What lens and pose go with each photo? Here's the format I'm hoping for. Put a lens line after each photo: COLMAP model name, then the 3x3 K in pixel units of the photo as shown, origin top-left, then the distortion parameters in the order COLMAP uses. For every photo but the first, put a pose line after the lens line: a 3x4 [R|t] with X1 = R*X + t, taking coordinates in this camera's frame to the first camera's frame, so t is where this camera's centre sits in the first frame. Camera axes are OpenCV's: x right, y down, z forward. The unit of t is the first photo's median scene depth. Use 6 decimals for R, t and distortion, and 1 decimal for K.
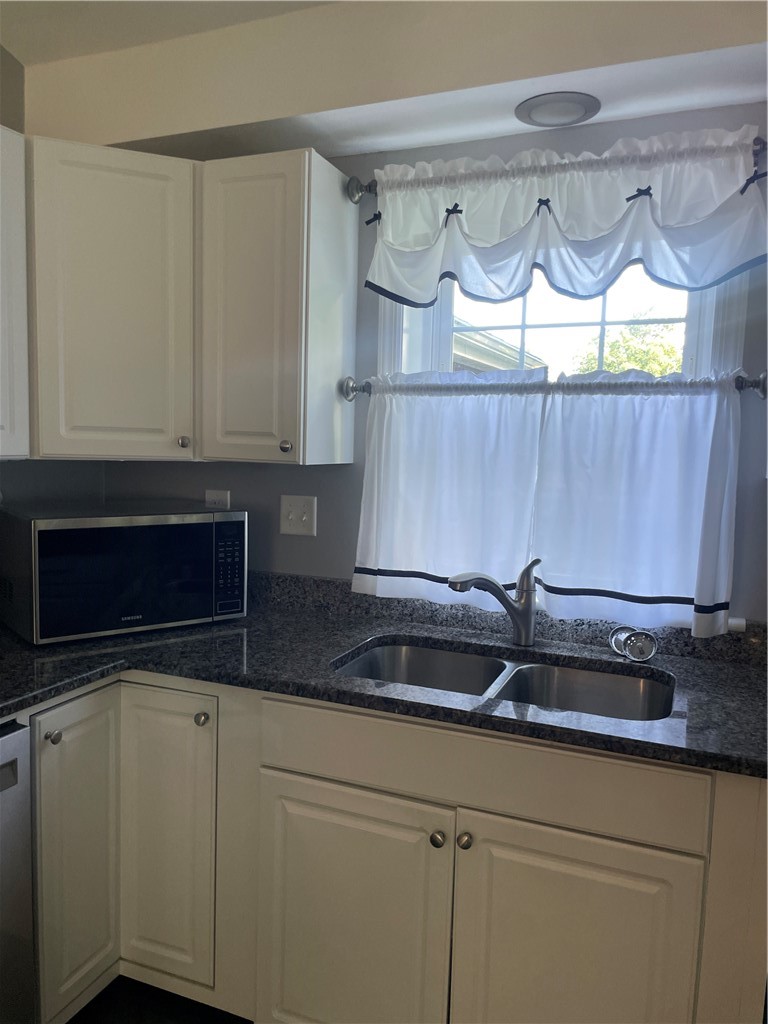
lens RADIAL K [[773.4, 0, 381.7], [0, 773.4, 519.2], [0, 0, 1]] dist [0.103528, -0.136771]
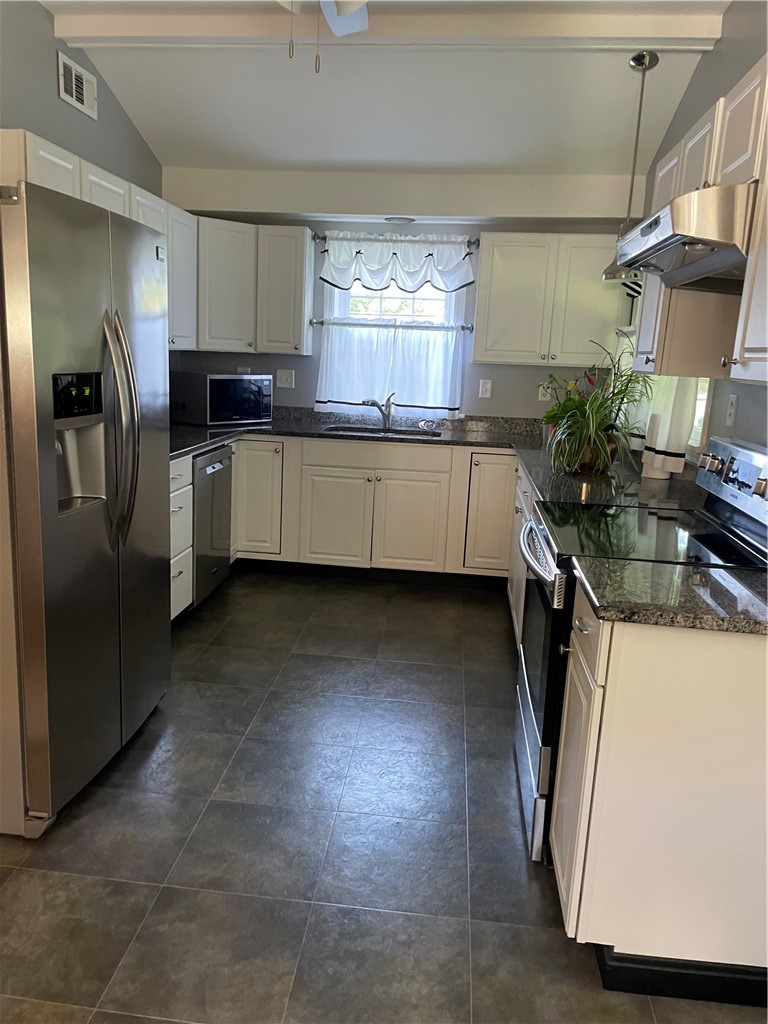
lens RADIAL K [[773.4, 0, 381.7], [0, 773.4, 519.2], [0, 0, 1]] dist [0.103528, -0.136771]
pose [[0.957943, -0.043965, 0.283569, -0.626203], [0.010484, 0.992896, 0.118524, 0.169580], [-0.286765, -0.110567, 0.951599, -1.600390]]
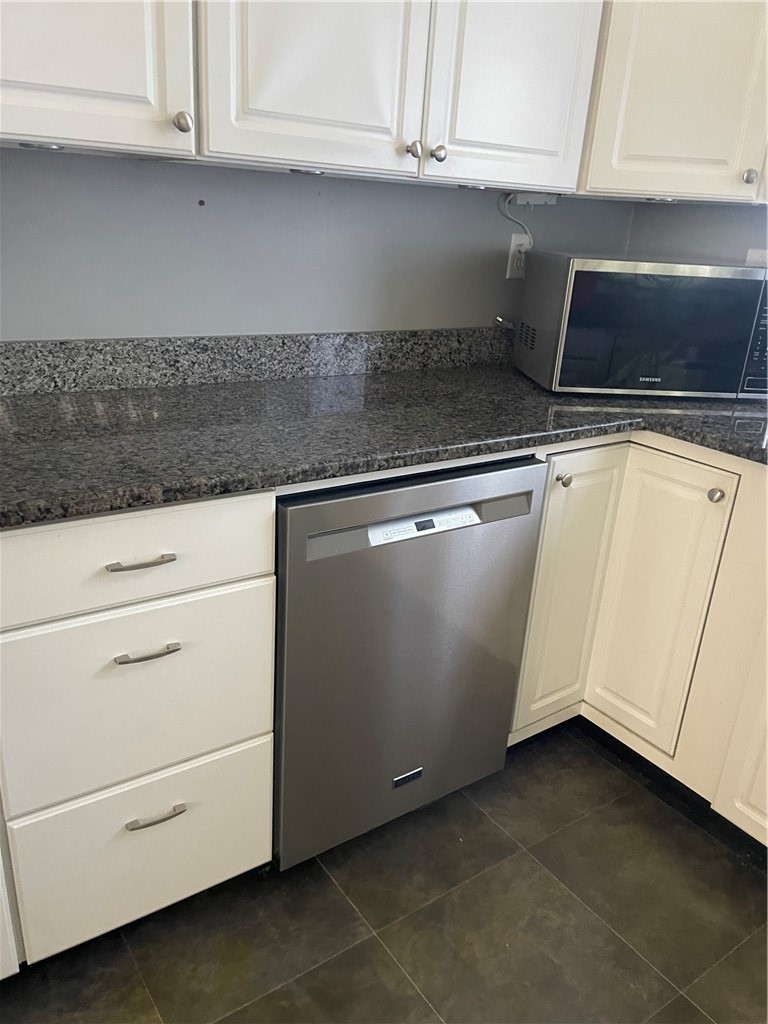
lens RADIAL K [[773.4, 0, 381.7], [0, 773.4, 519.2], [0, 0, 1]] dist [0.103528, -0.136771]
pose [[0.841514, 0.217248, -0.494629, -0.095664], [-0.093197, 0.960232, 0.263191, 0.074074], [0.532136, -0.175380, 0.828295, 0.026903]]
